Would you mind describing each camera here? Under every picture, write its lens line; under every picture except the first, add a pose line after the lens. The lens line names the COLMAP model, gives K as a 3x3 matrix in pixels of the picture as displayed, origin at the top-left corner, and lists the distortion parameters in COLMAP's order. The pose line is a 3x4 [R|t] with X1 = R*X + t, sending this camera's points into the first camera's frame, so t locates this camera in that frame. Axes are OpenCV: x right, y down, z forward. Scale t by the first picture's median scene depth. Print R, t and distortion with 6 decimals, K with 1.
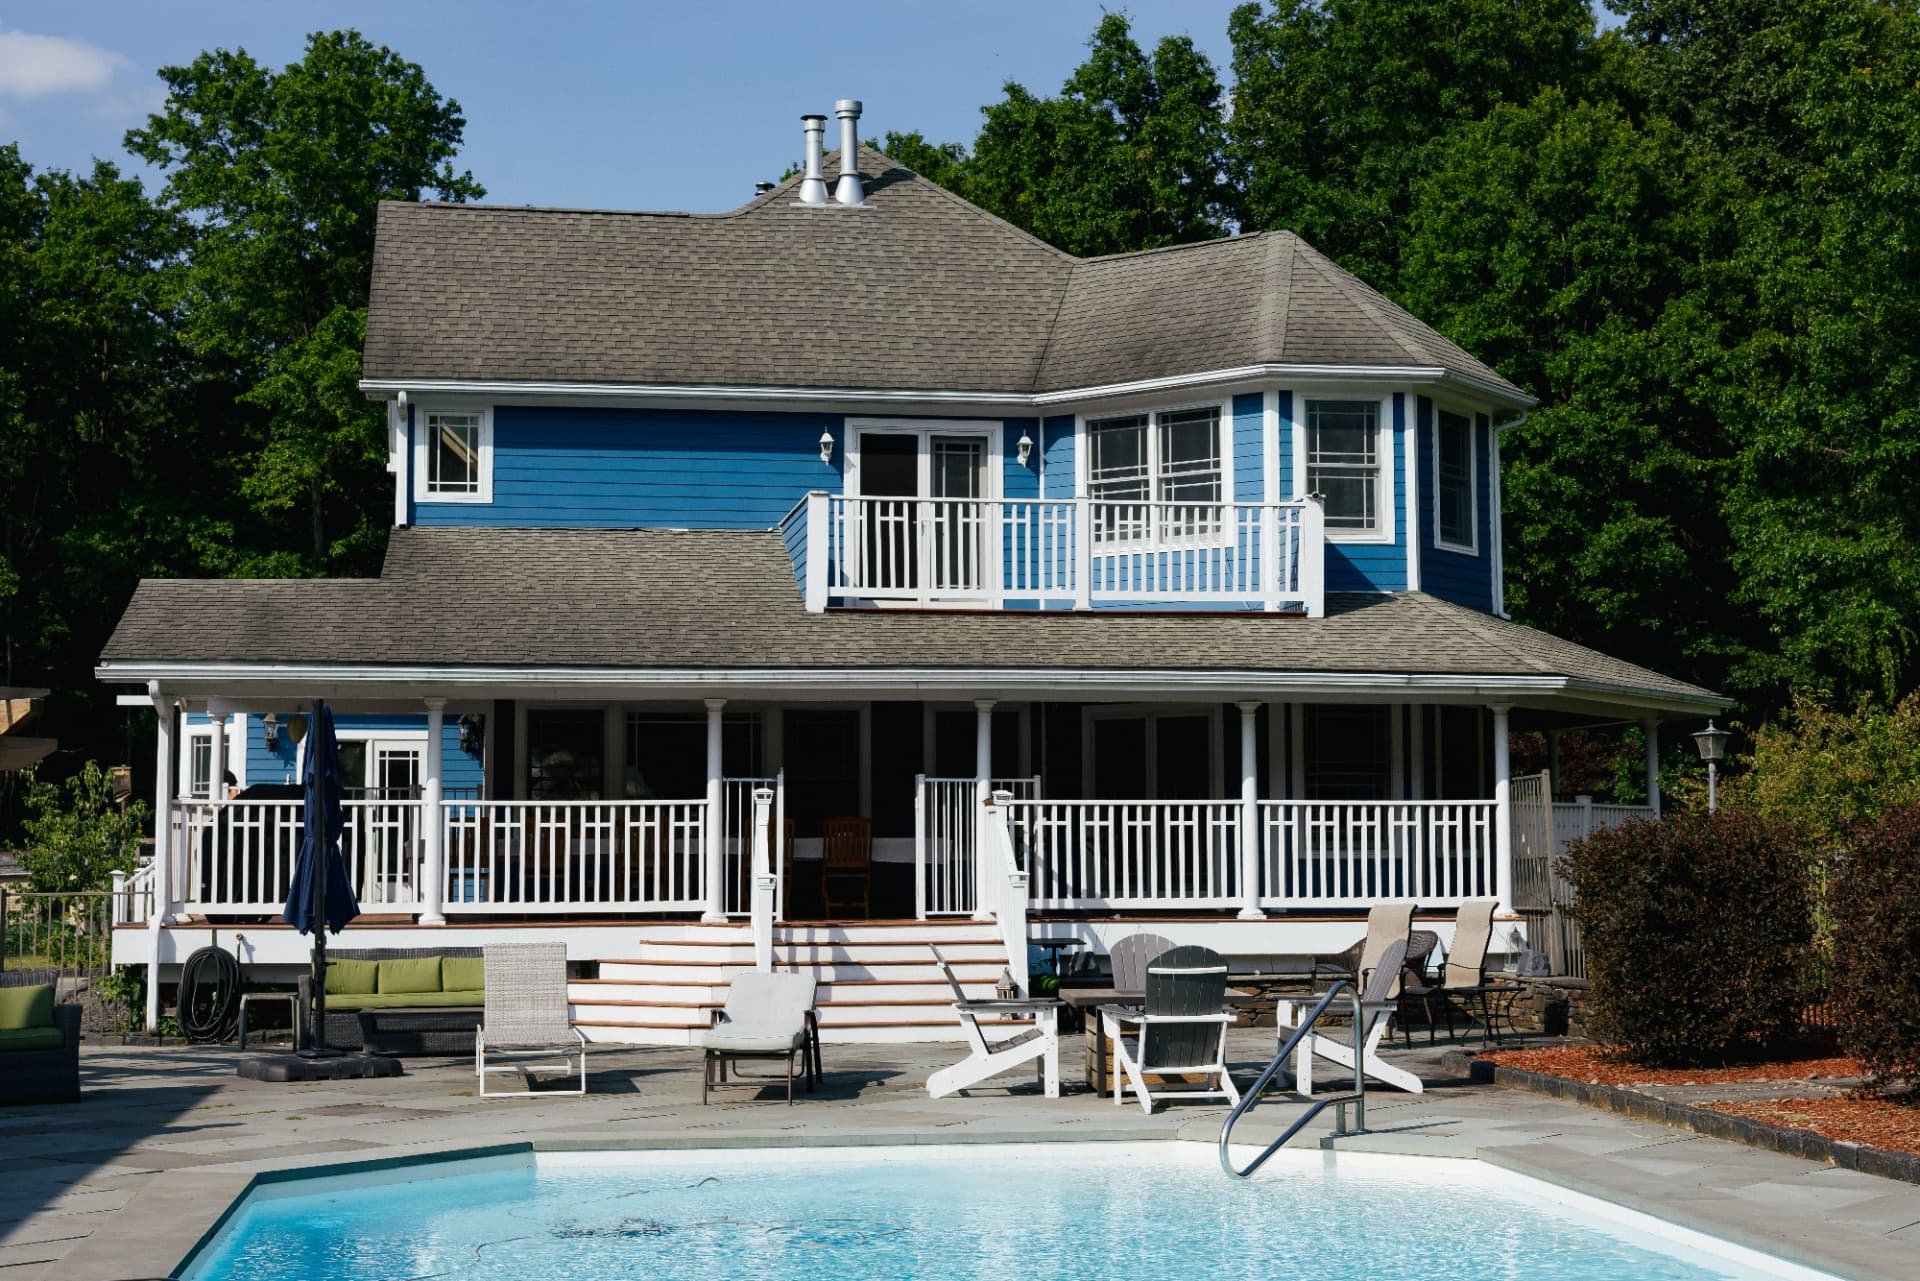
lens RADIAL K [[2789.5, 0, 950.1], [0, 2789.5, 628.3], [0, 0, 1]] dist [0.003907, 0.065361]
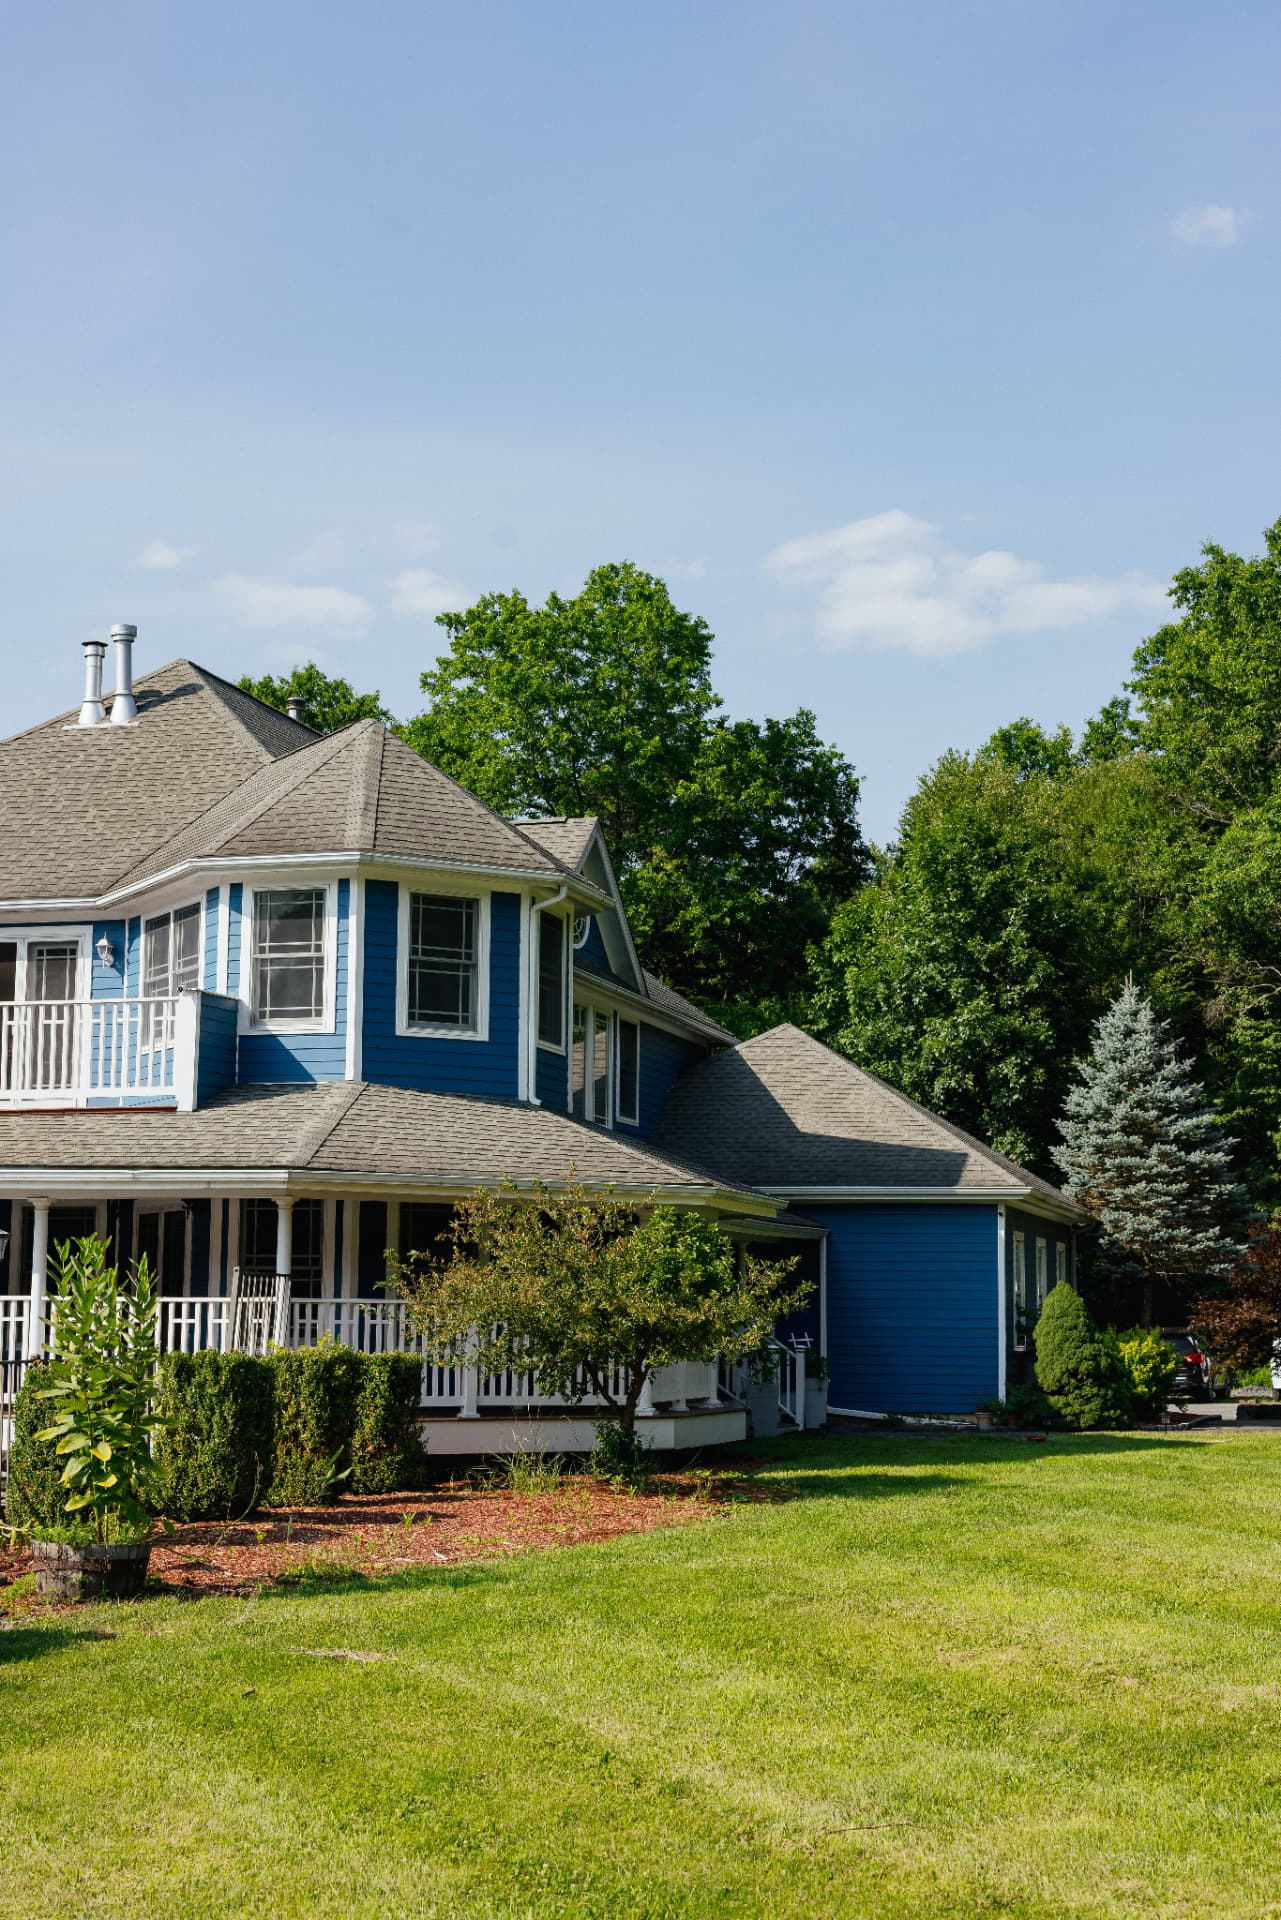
lens RADIAL K [[2789.5, 0, 585.2], [0, 2789.5, 899.1], [0, 0, 1]] dist [0.003907, 0.065361]
pose [[0.905099, -0.053317, -0.421846, 0.652153], [0.020700, 0.996456, -0.081529, 0.004501], [0.424698, 0.065059, 0.902995, 0.149710]]
